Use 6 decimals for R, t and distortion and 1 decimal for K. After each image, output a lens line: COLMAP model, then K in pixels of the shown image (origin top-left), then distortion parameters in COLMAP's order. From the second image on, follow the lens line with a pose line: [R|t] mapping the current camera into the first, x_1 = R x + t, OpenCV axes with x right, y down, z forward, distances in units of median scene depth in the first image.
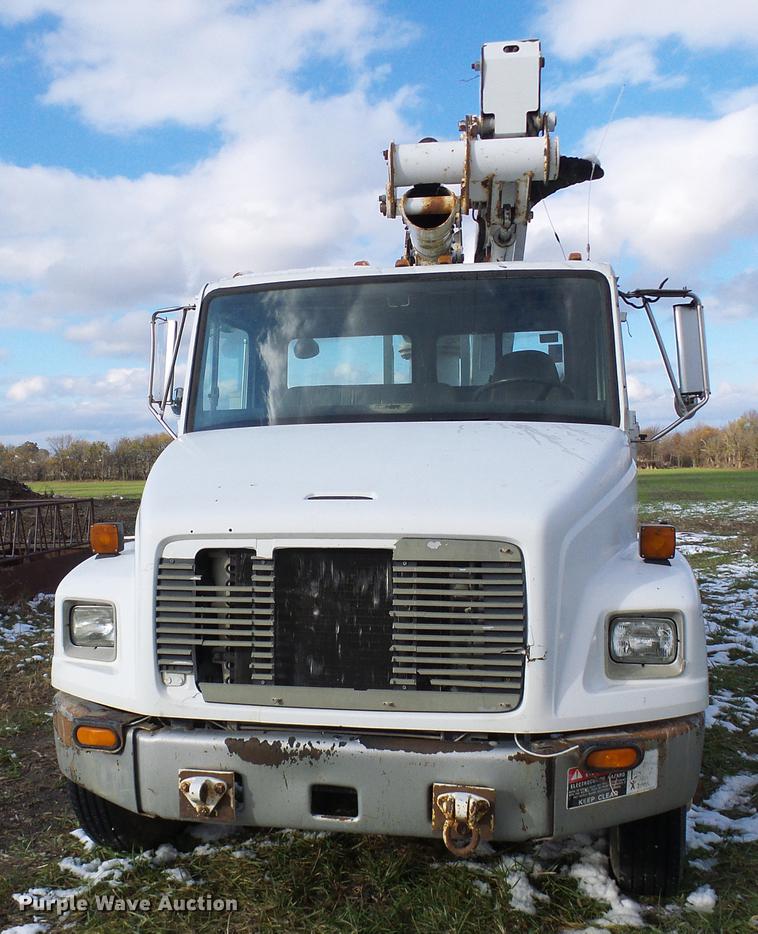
lens RADIAL K [[921.0, 0, 328.7], [0, 921.0, 506.6], [0, 0, 1]] dist [0.016549, 0.000000]
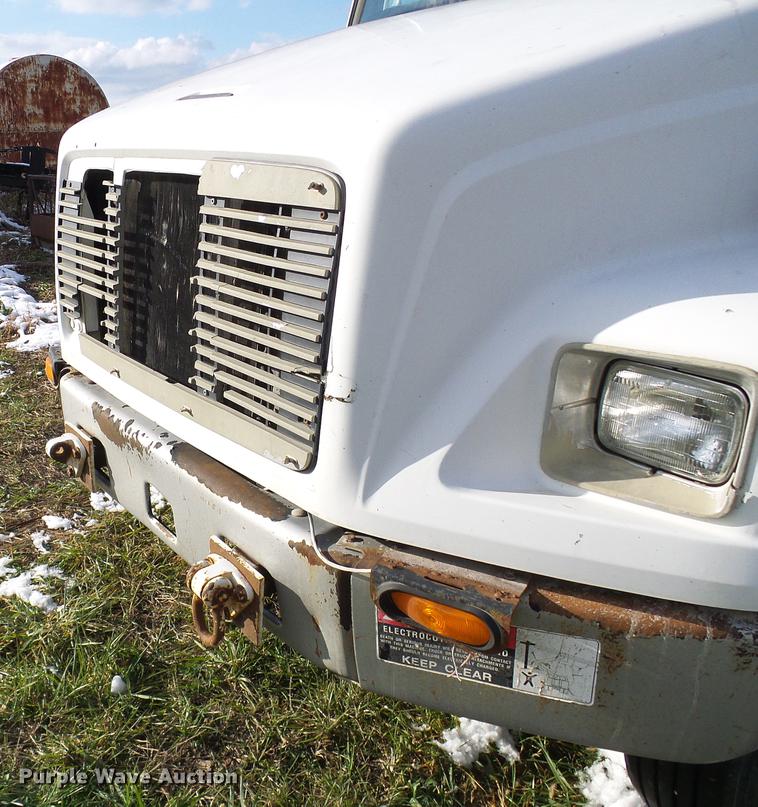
lens RADIAL K [[757.9, 0, 214.4], [0, 757.9, 411.2], [0, 0, 1]] dist [-0.006642, 0.006621]
pose [[0.689914, 0.251744, -0.678708, 0.448073], [-0.035944, 0.948339, 0.315217, 0.033613], [0.722999, -0.193077, 0.663320, 0.612404]]
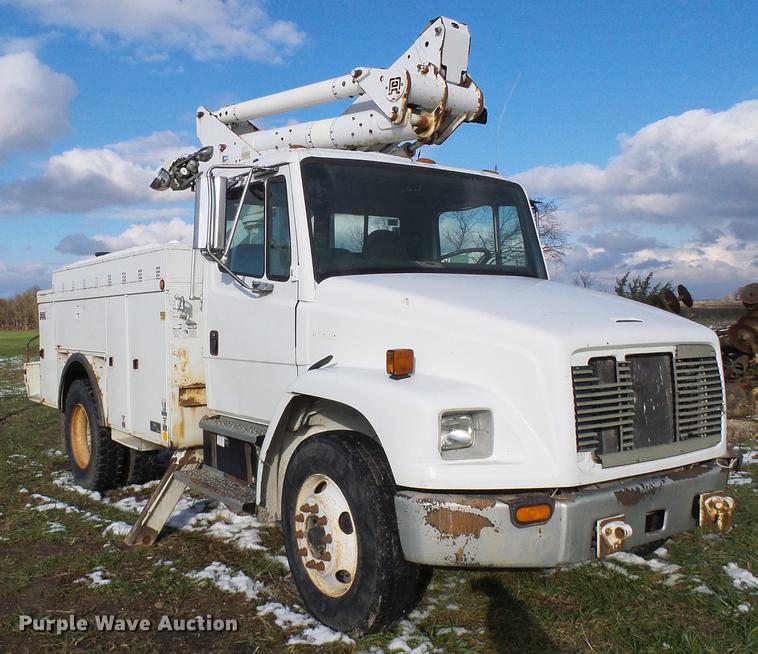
lens RADIAL K [[746.9, 0, 281.6], [0, 746.9, 346.4], [0, 0, 1]] dist [-0.001117, 0.000000]
pose [[0.712153, -0.019058, 0.701765, -1.262293], [0.034296, 0.999382, -0.007664, 0.022157], [-0.701186, 0.029526, 0.712367, 0.541976]]
